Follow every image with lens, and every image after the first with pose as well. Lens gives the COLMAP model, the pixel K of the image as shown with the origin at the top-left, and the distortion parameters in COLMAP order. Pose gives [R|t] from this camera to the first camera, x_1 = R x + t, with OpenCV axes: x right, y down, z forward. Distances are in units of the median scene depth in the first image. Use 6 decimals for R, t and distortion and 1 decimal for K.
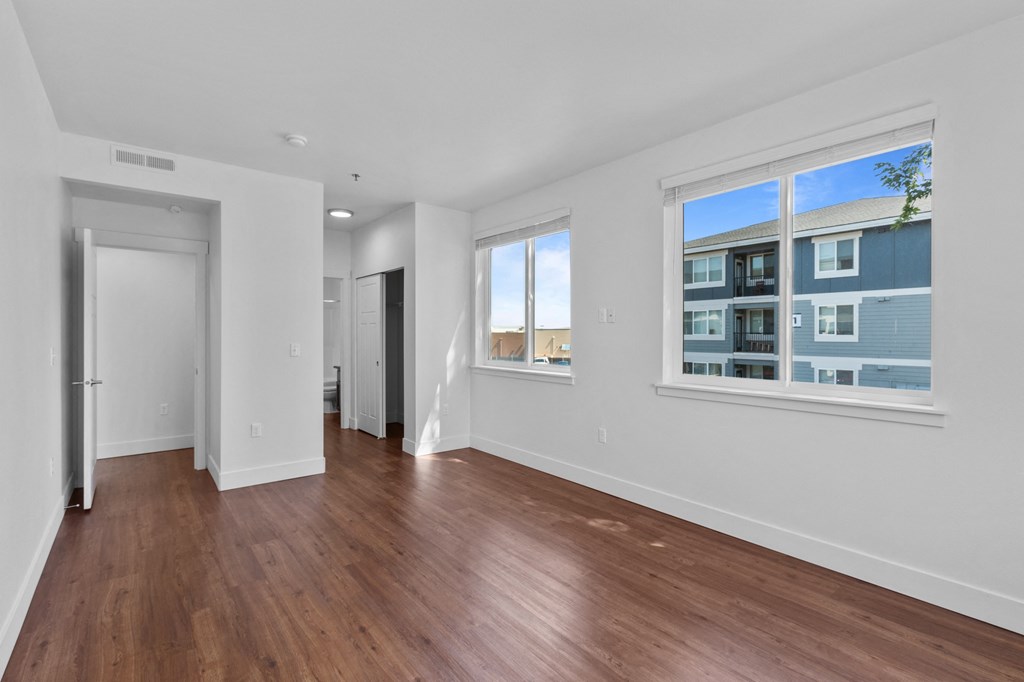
lens RADIAL K [[464.2, 0, 514.2], [0, 464.2, 339.2], [0, 0, 1]] dist [0.003586, -0.000107]
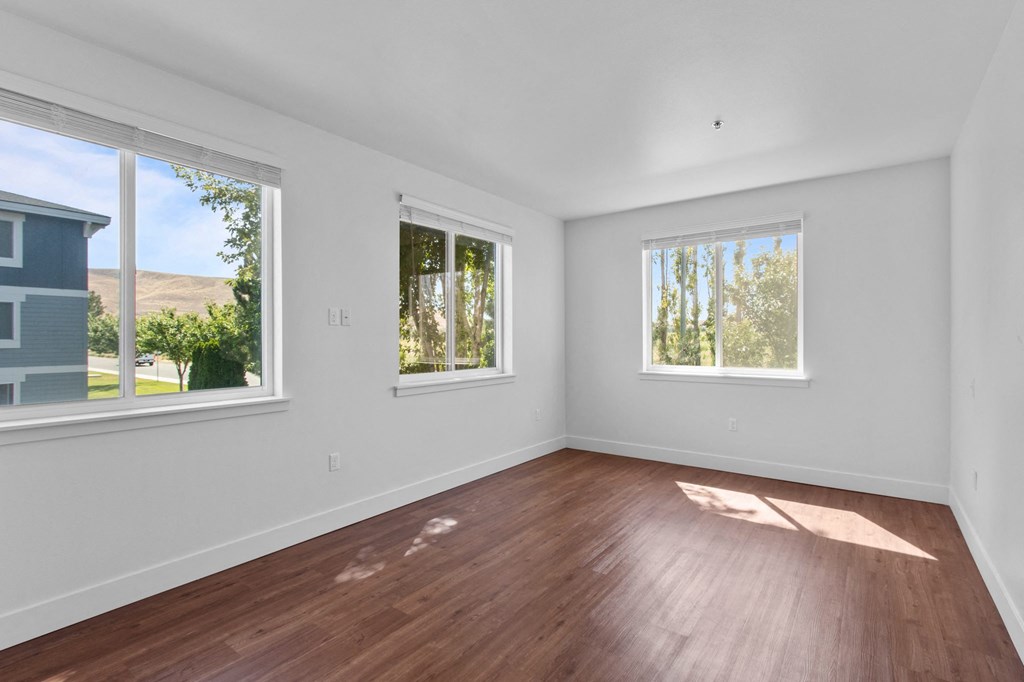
lens RADIAL K [[464.2, 0, 514.9], [0, 464.2, 336.4], [0, 0, 1]] dist [0.003586, -0.000107]
pose [[-0.223877, 0.000576, 0.974617, -0.773463], [0.013483, 0.999906, 0.002507, -0.015206], [-0.974524, 0.013702, -0.223863, 0.977894]]
